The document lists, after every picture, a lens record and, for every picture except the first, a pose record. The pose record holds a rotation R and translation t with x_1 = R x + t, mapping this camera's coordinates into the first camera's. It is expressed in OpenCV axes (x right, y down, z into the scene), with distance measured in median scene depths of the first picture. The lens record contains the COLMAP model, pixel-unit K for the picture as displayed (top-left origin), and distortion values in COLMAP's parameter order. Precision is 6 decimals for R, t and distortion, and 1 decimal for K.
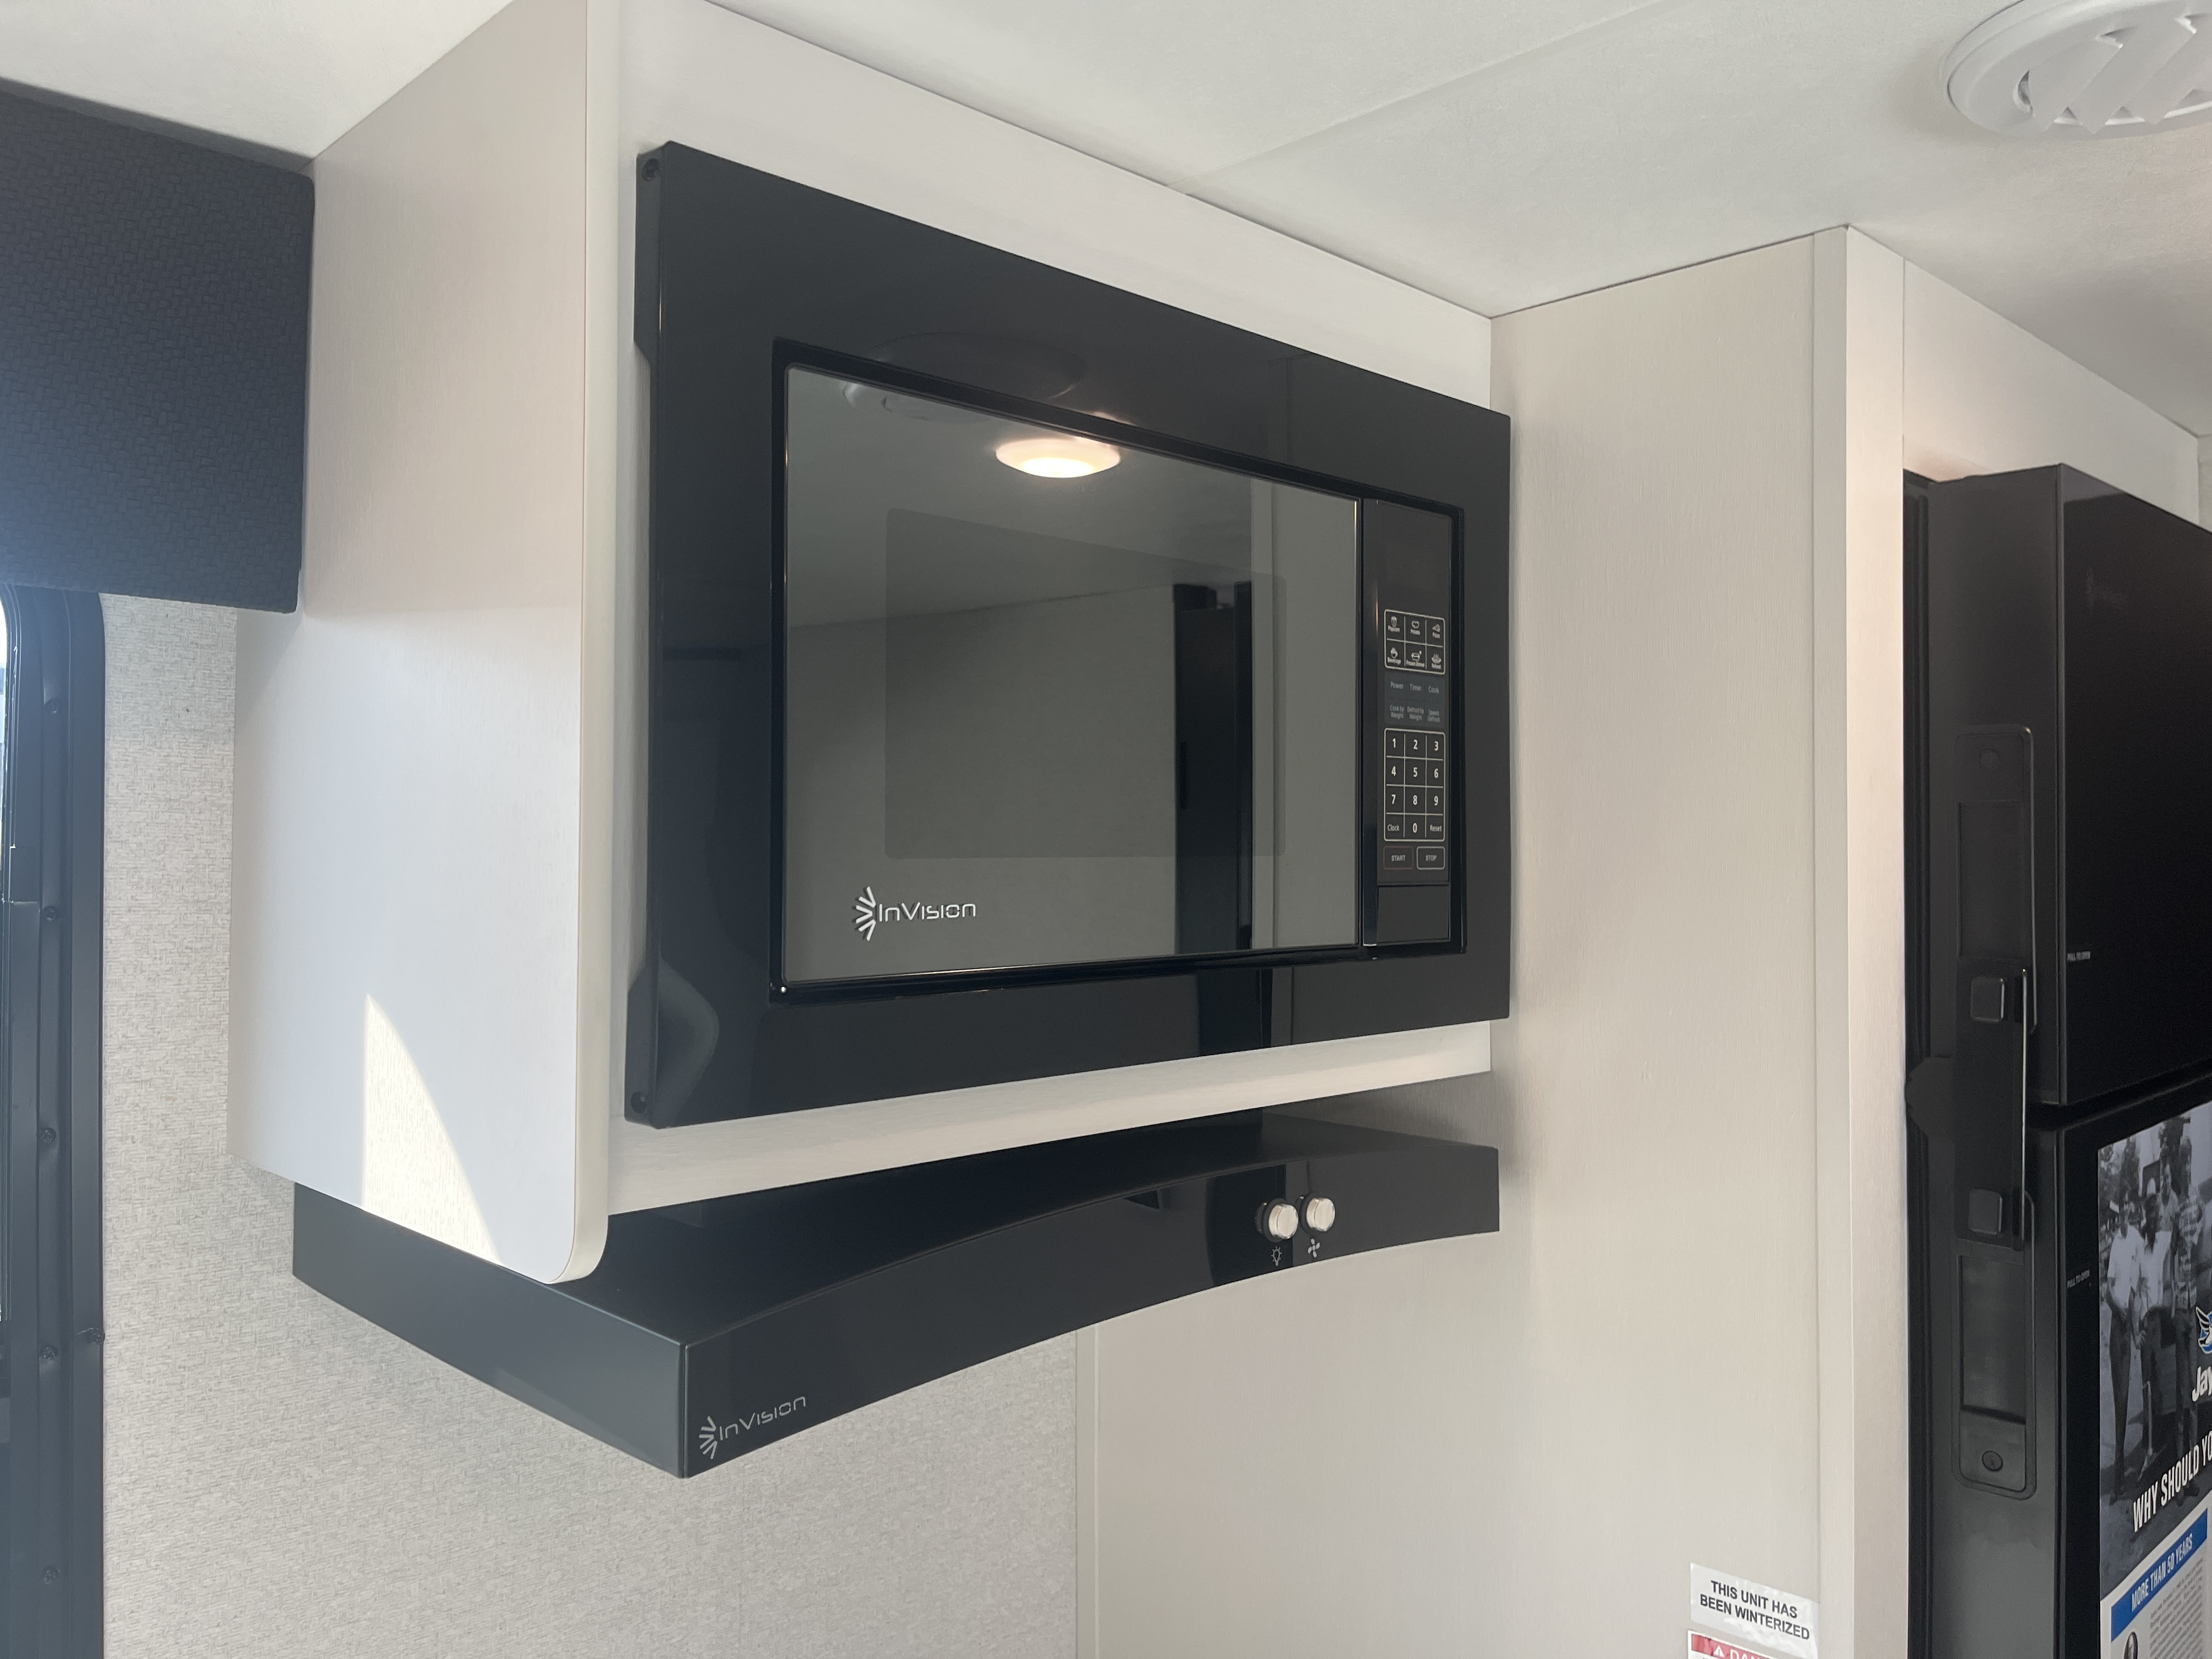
lens RADIAL K [[1677.3, 0, 1126.5], [0, 1677.3, 812.8], [0, 0, 1]] dist [0.070228, -0.096389]
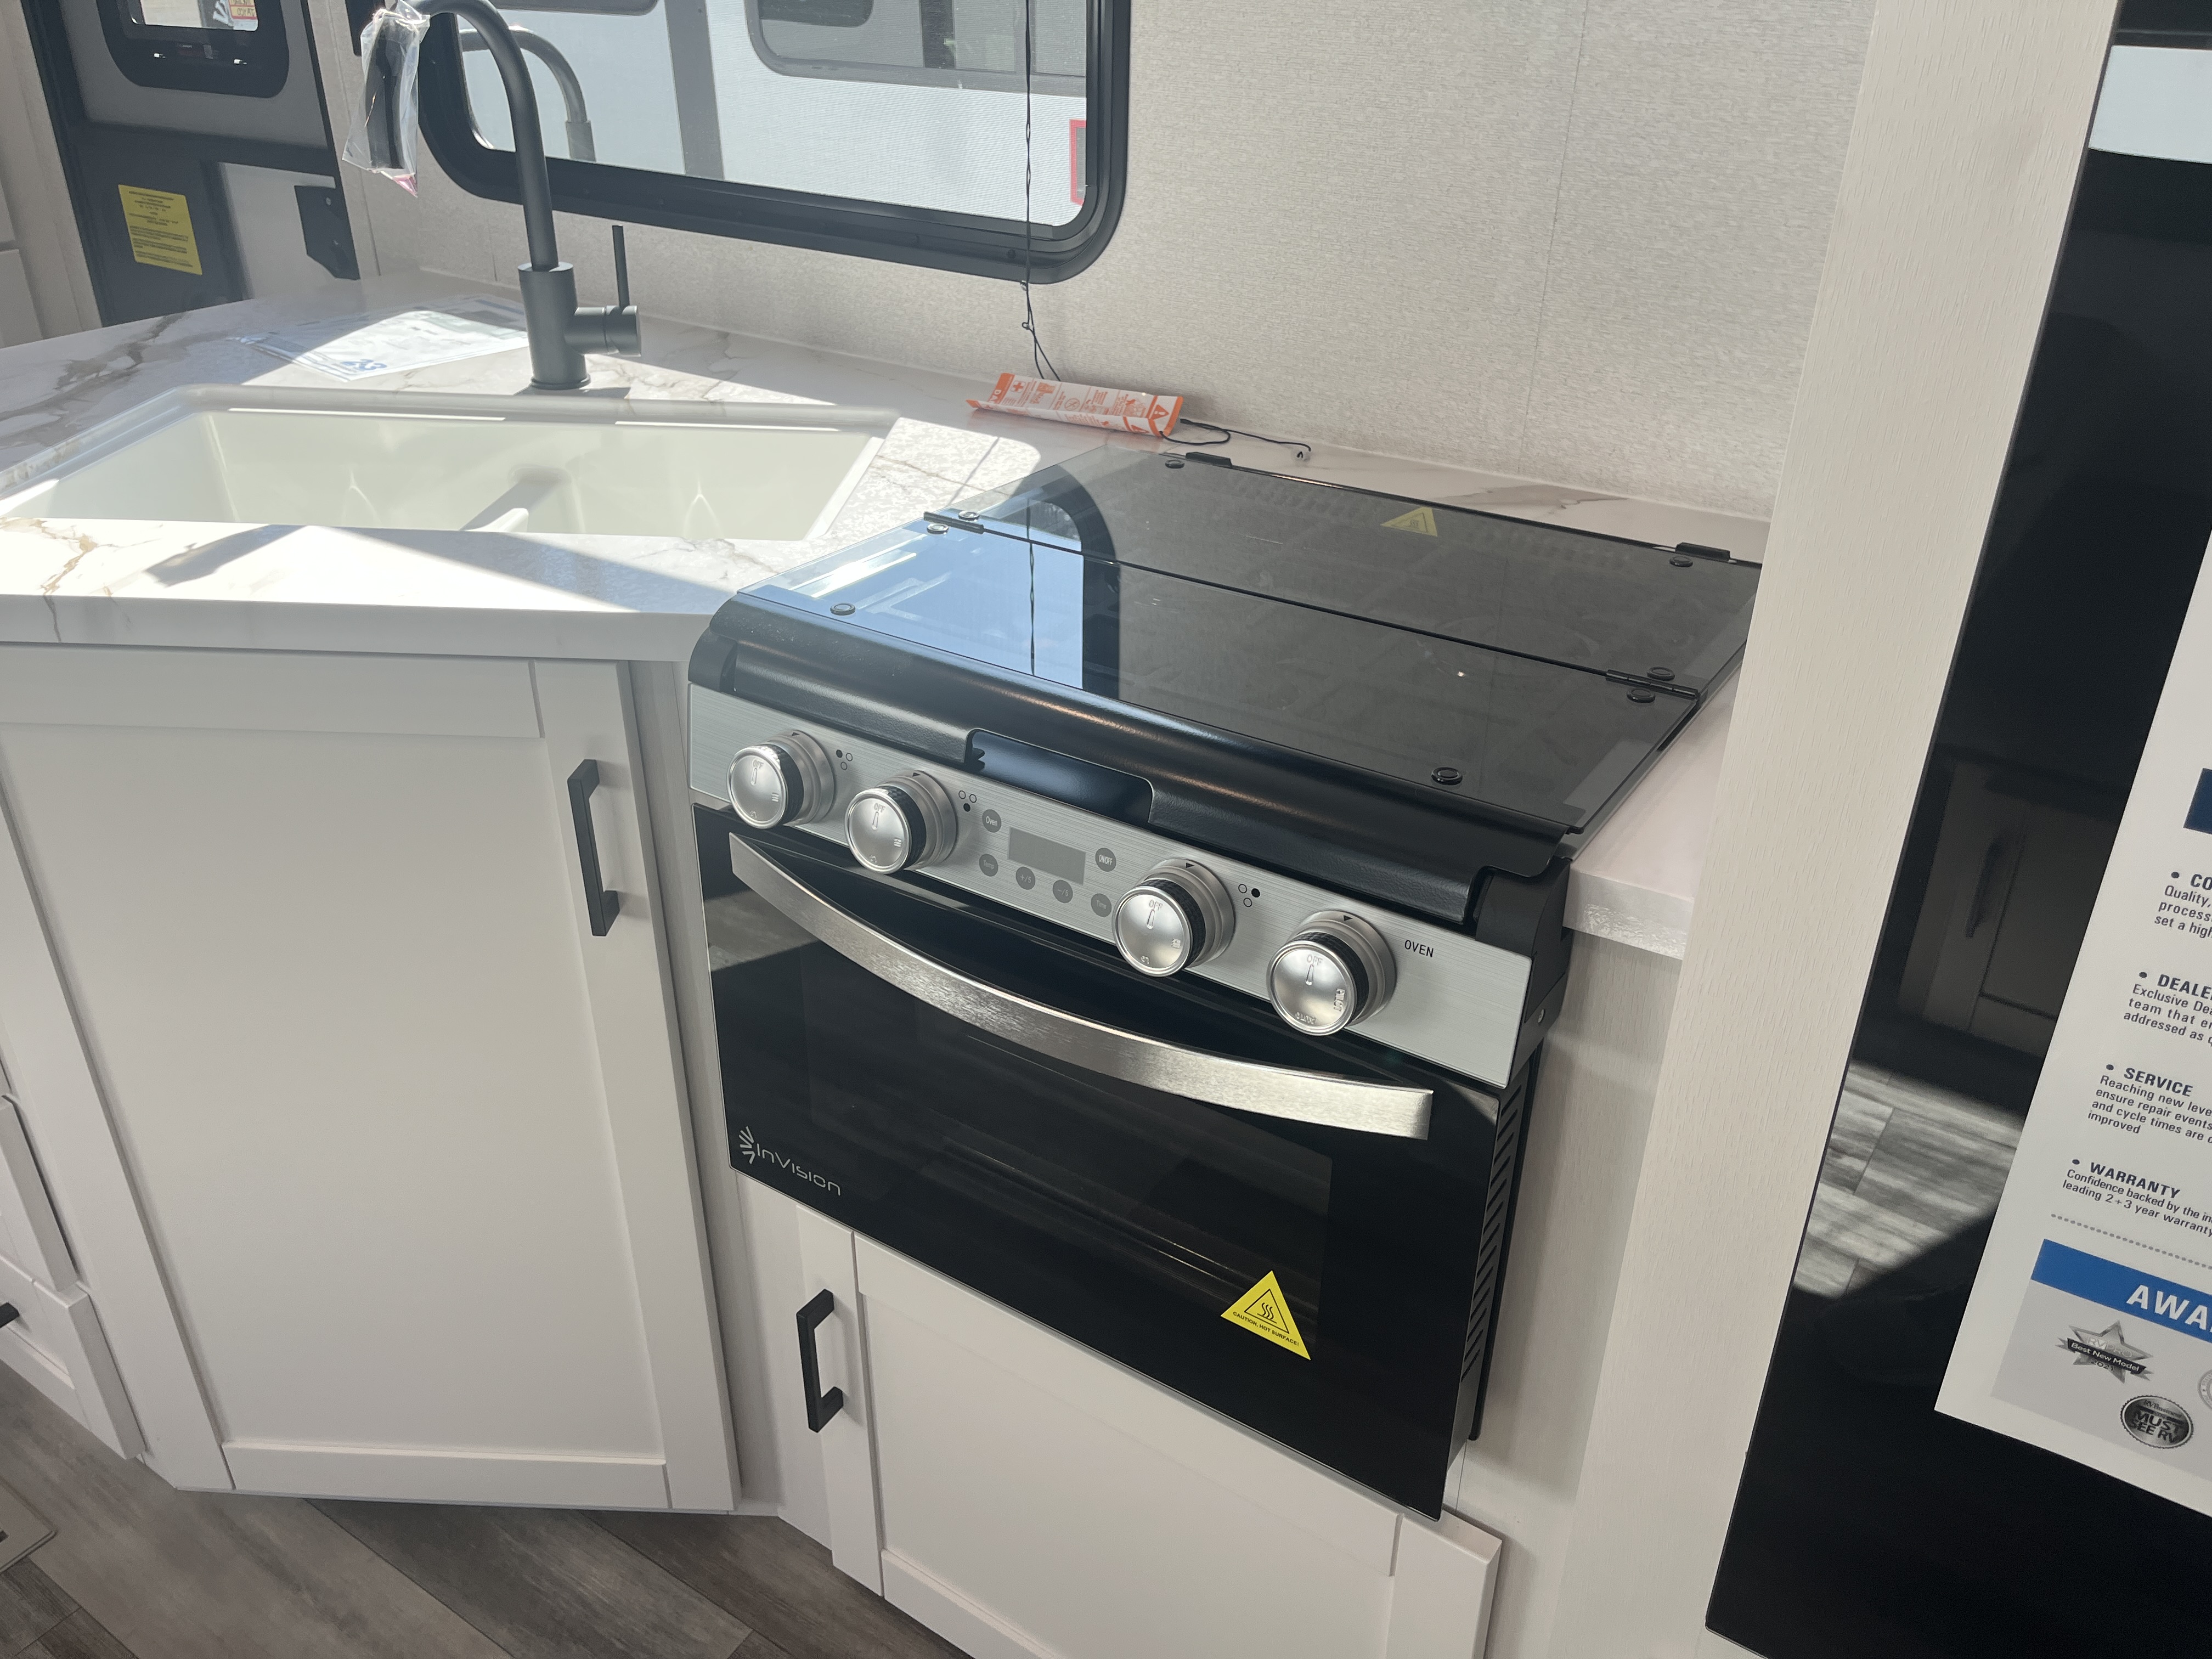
lens RADIAL K [[1677.3, 0, 1116.0], [0, 1677.3, 810.8], [0, 0, 1]] dist [0.070228, -0.096389]
pose [[0.214611, 0.460901, -0.861111, 0.958616], [0.002020, 0.881442, 0.472287, 0.442904], [0.976697, -0.103098, 0.188237, 0.524309]]
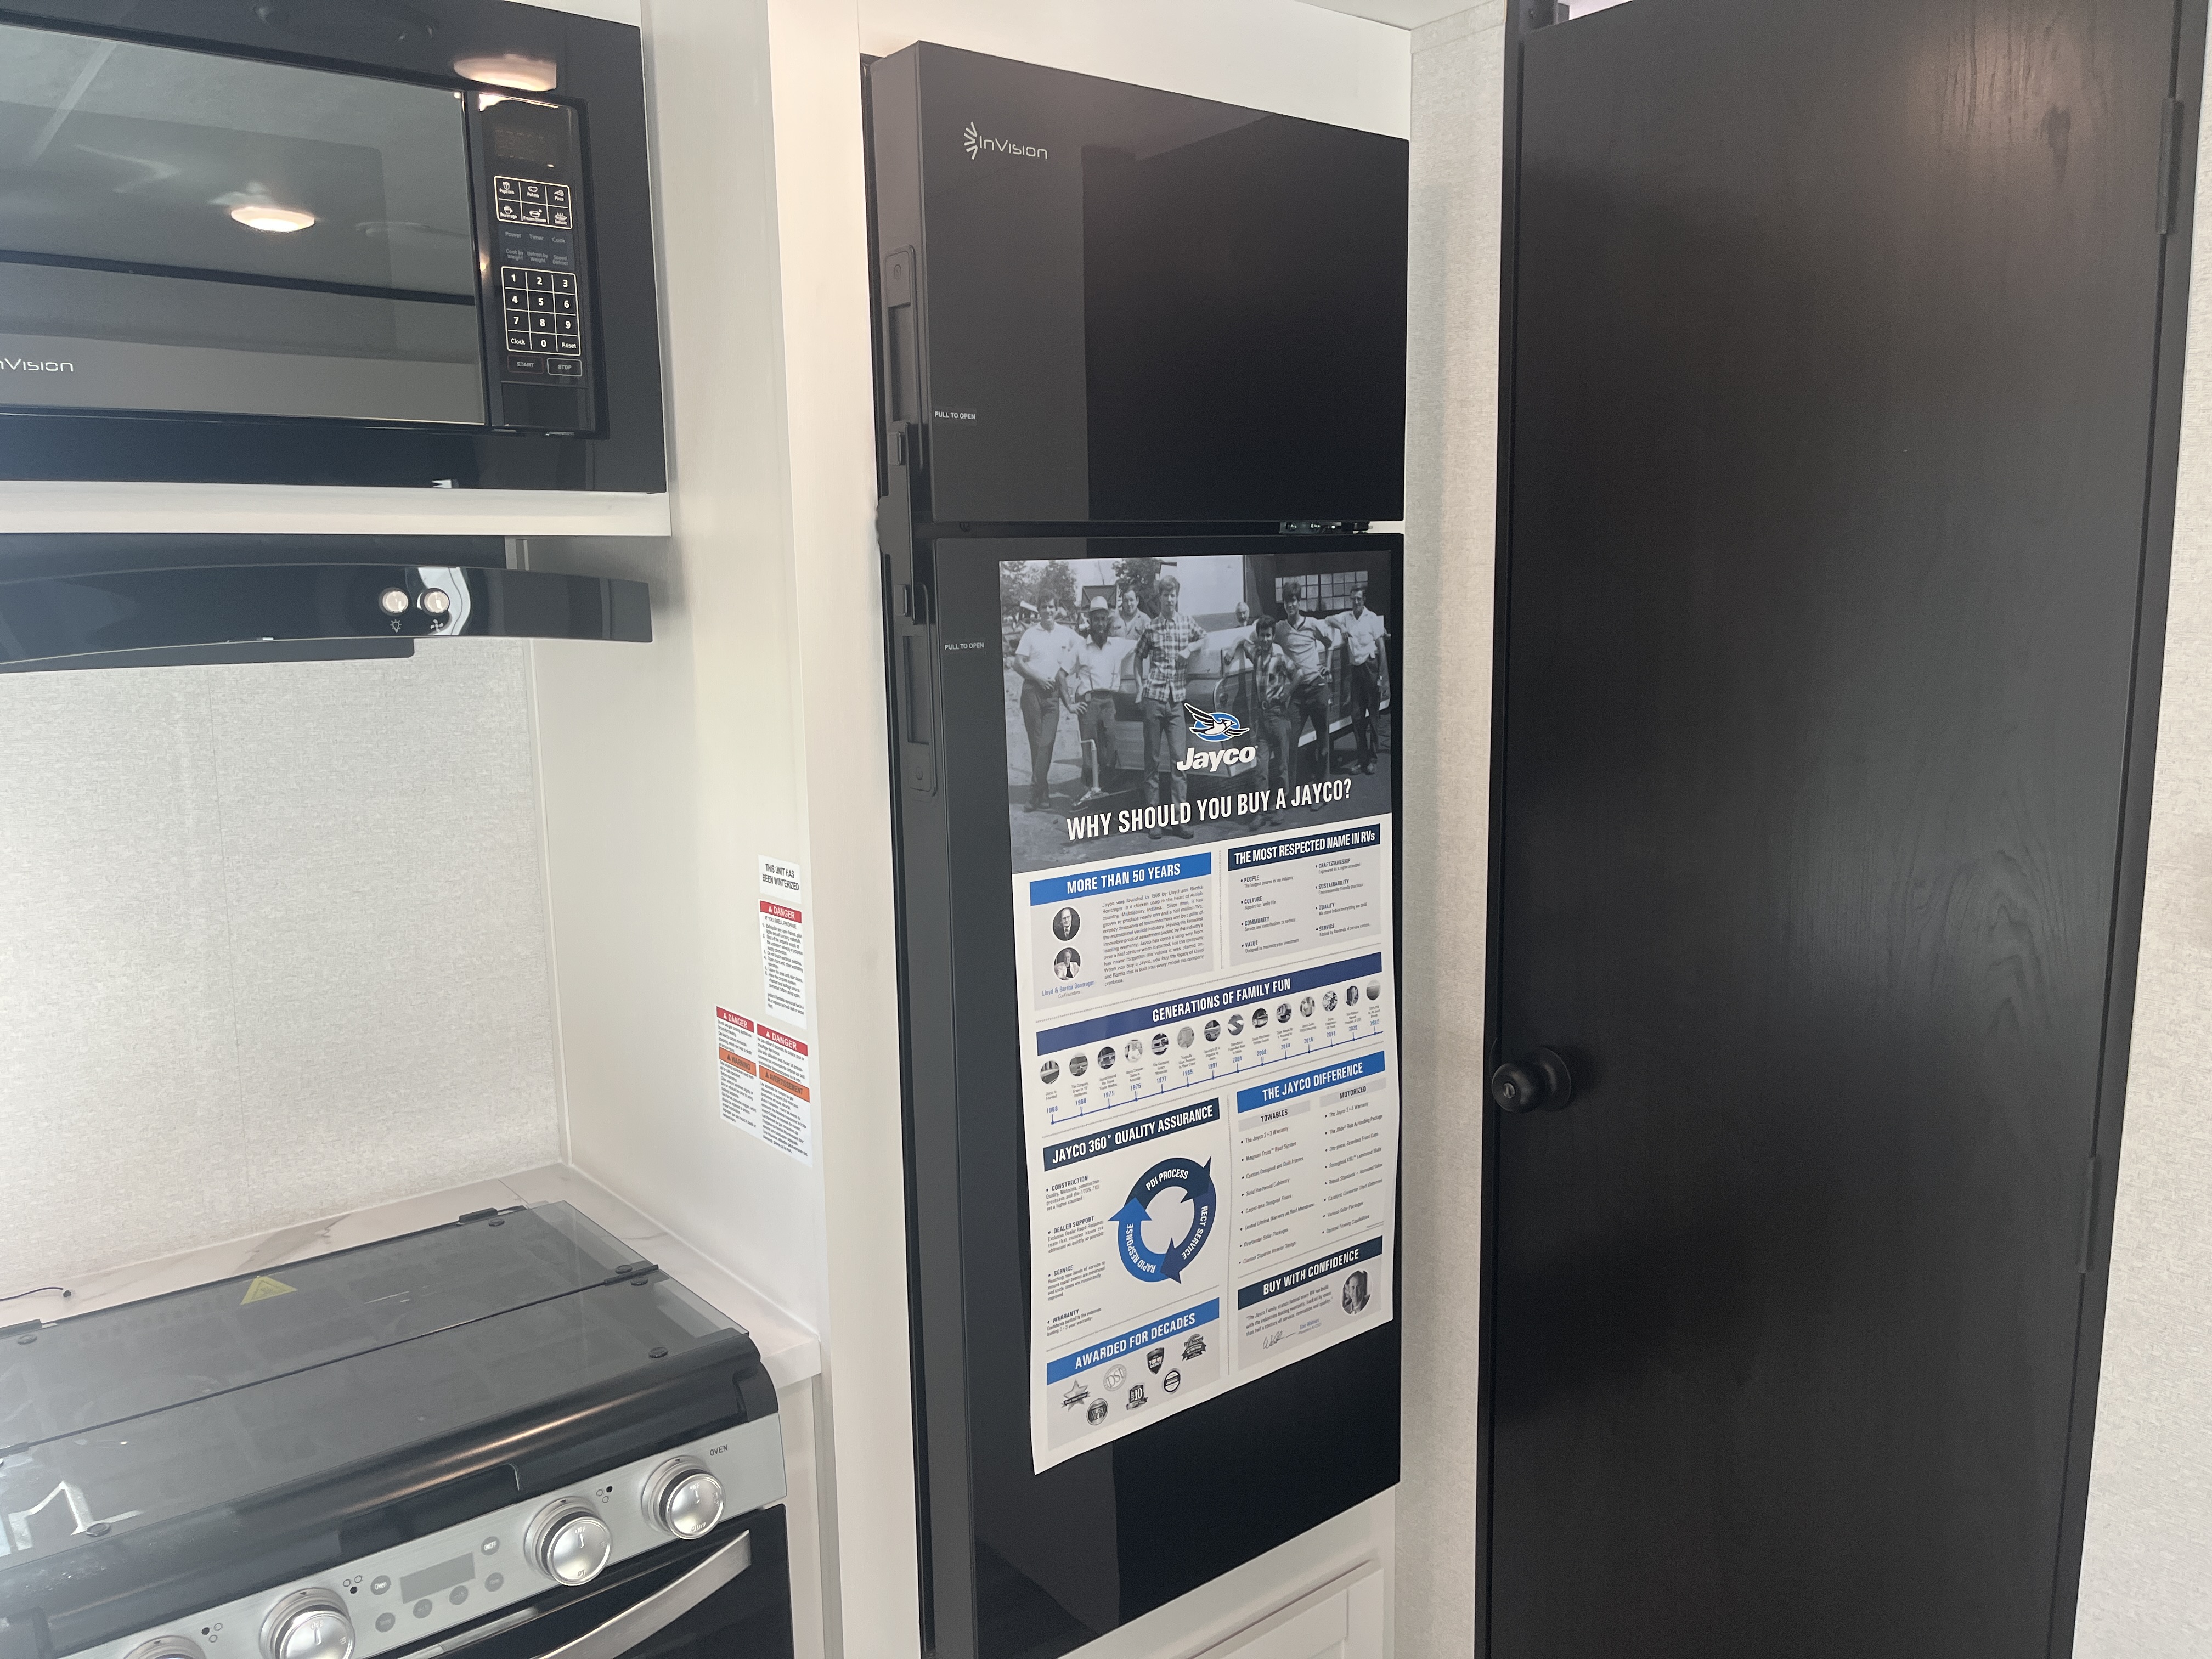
lens RADIAL K [[1677.3, 0, 1139.1], [0, 1677.3, 827.7], [0, 0, 1]] dist [0.070228, -0.096389]
pose [[0.994771, -0.001129, -0.102126, 0.795396], [0.018309, 0.985712, 0.167440, 0.176255], [0.100478, -0.168434, 0.980578, -0.388617]]
